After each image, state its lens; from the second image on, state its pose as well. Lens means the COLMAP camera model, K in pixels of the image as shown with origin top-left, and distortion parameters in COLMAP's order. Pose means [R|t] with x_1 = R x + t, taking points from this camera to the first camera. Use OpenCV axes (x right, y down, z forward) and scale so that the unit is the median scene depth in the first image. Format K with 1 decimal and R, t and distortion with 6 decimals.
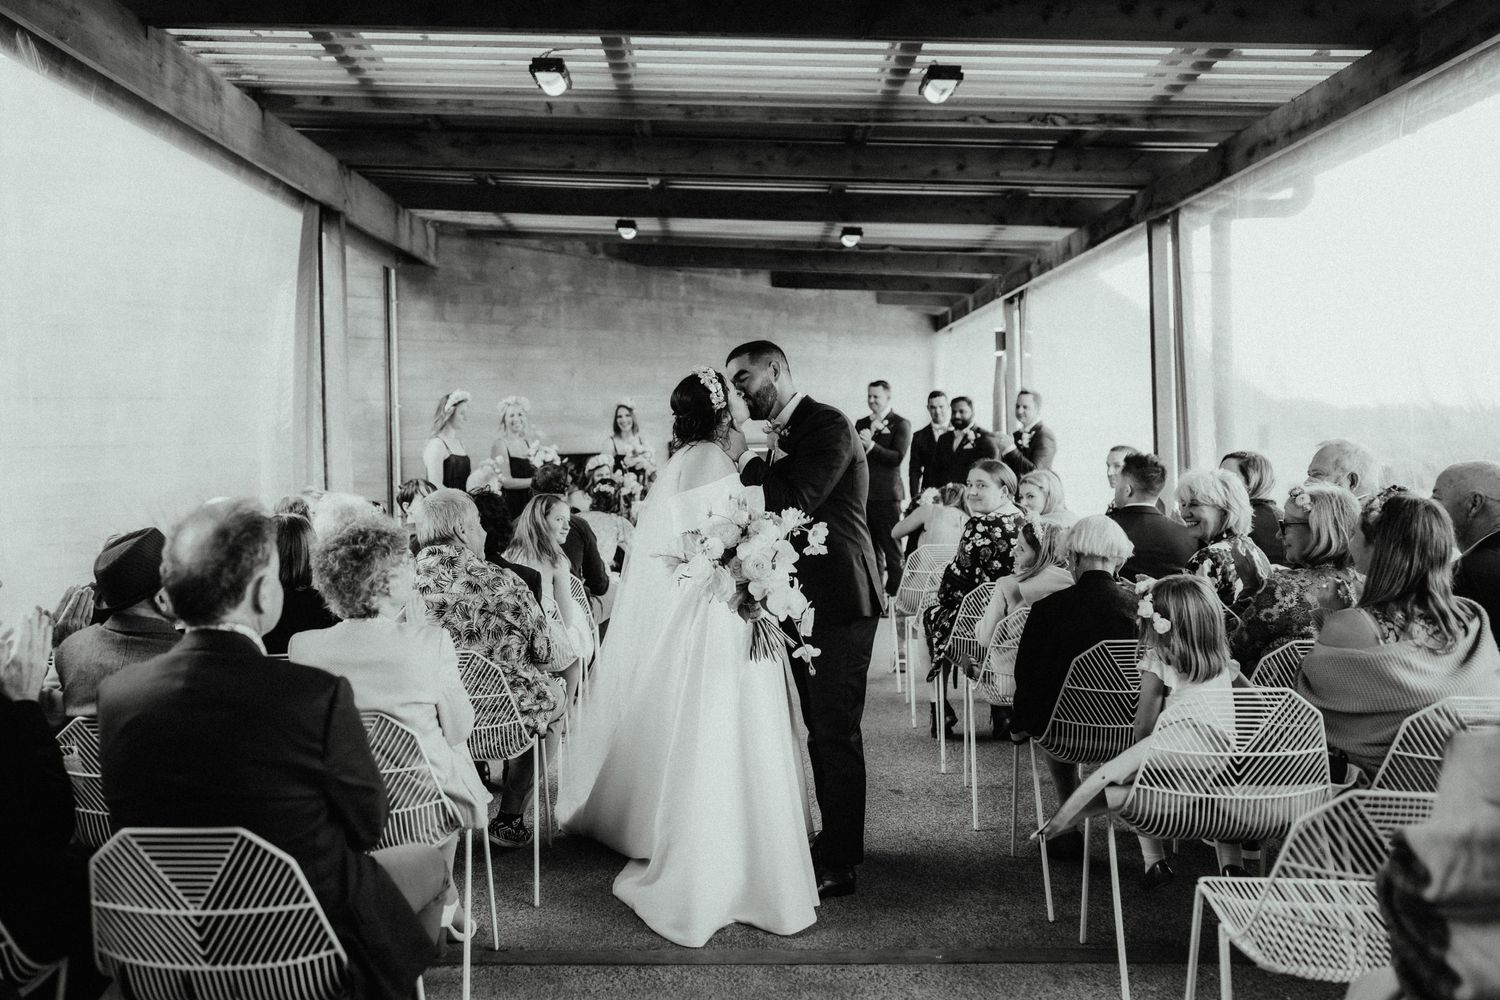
lens RADIAL K [[1122.3, 0, 661.2], [0, 1122.3, 439.8], [0, 0, 1]] dist [-0.006945, 0.000803]
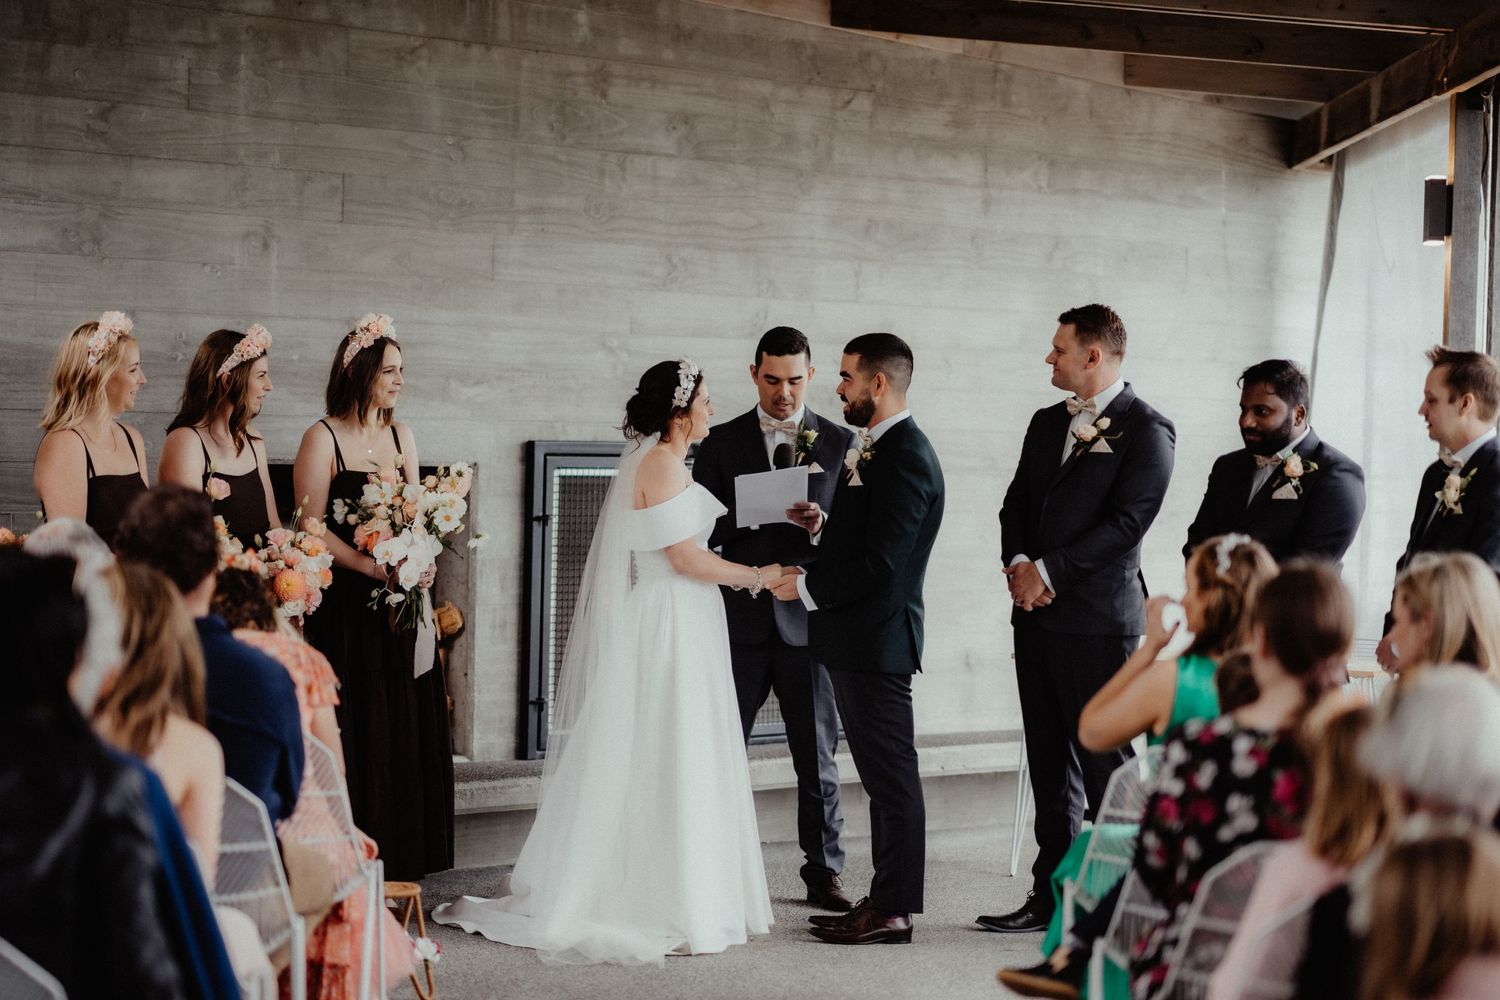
lens RADIAL K [[3340.6, 0, 750.0], [0, 3340.6, 500.0], [0, 0, 1]] dist [0.074125, 0.139491]
pose [[0.996408, 0.045667, 0.071317, 0.004731], [-0.047221, 0.998679, 0.020259, -0.007212], [-0.070297, -0.023554, 0.997248, -0.115239]]
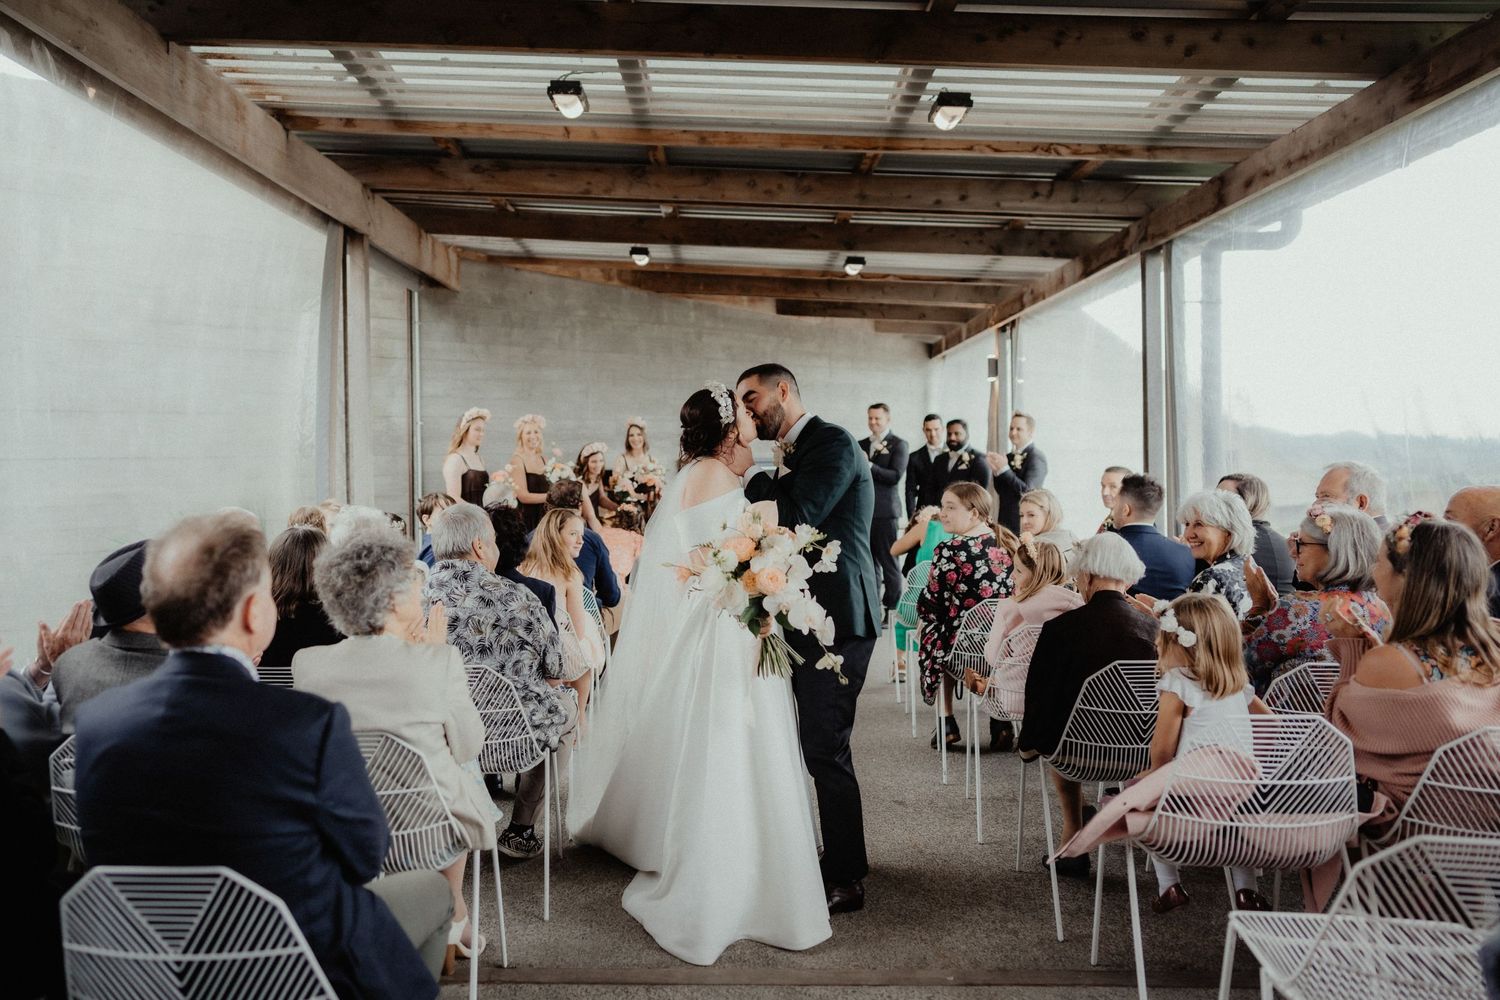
lens RADIAL K [[1044.0, 0, 677.5], [0, 1044.0, 465.2], [0, 0, 1]] dist [-0.005233, -0.001352]
pose [[0.999917, 0.009817, 0.008329, -0.002193], [-0.009869, 0.999932, 0.006199, 0.001006], [-0.008267, -0.006281, 0.999946, 0.027632]]
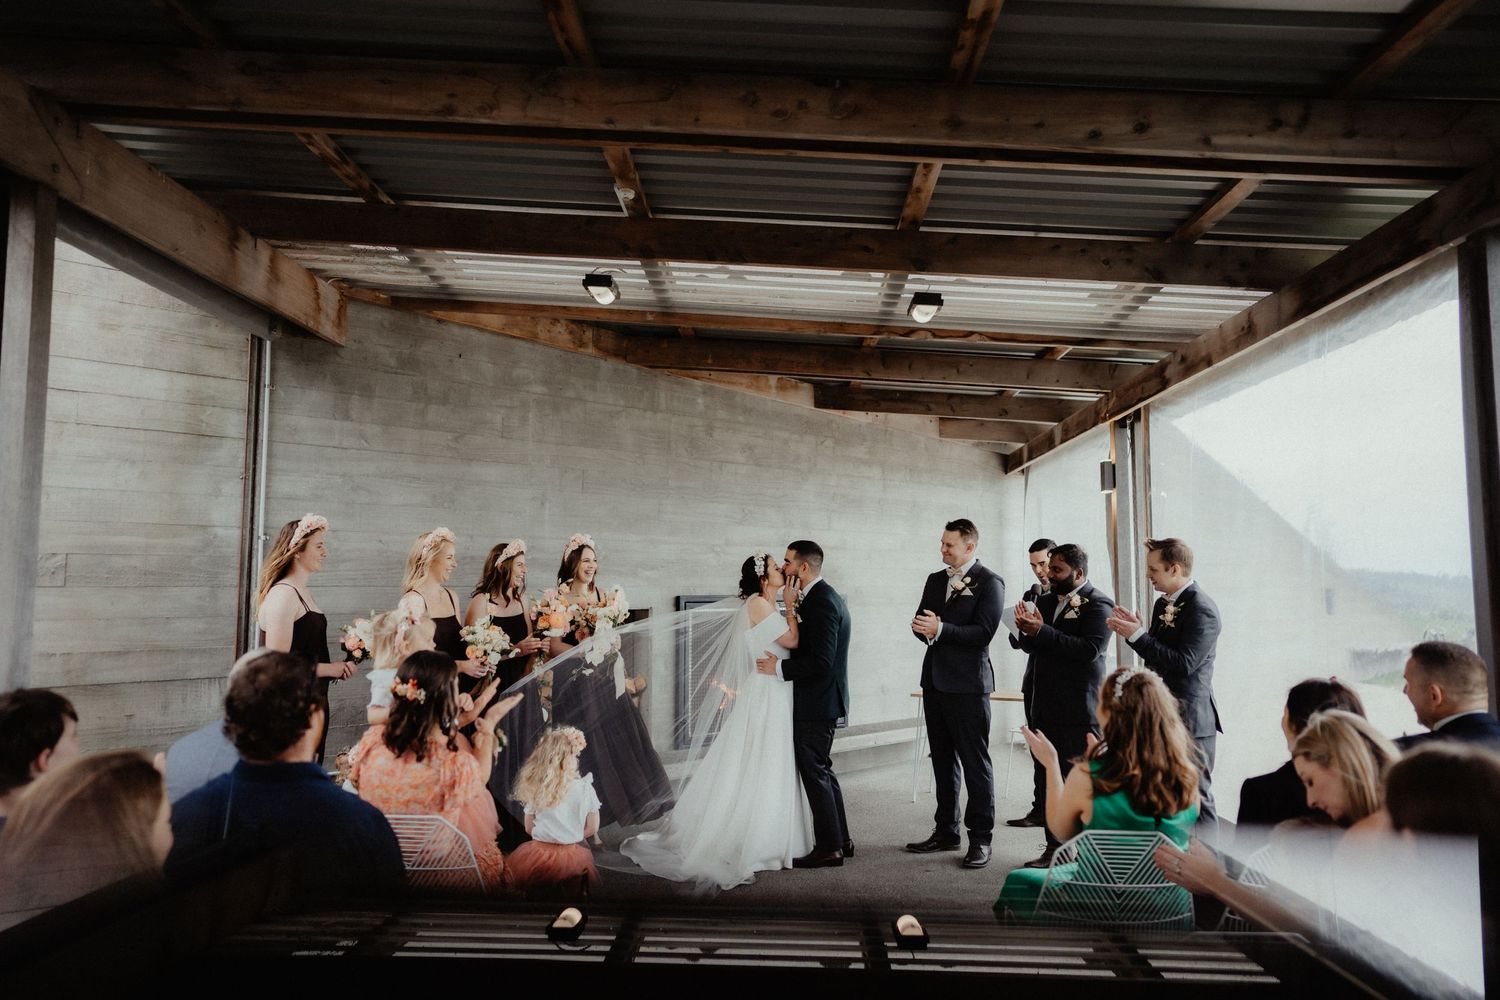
lens RADIAL K [[1060.0, 0, 750.0], [0, 1060.0, 500.0], [0, 0, 1]] dist [-0.030797, 0.053911]
pose [[0.999152, 0.027421, 0.030723, 0.048559], [-0.024789, 0.996244, -0.082971, -0.007754], [-0.032883, 0.082139, 0.996078, 0.392640]]
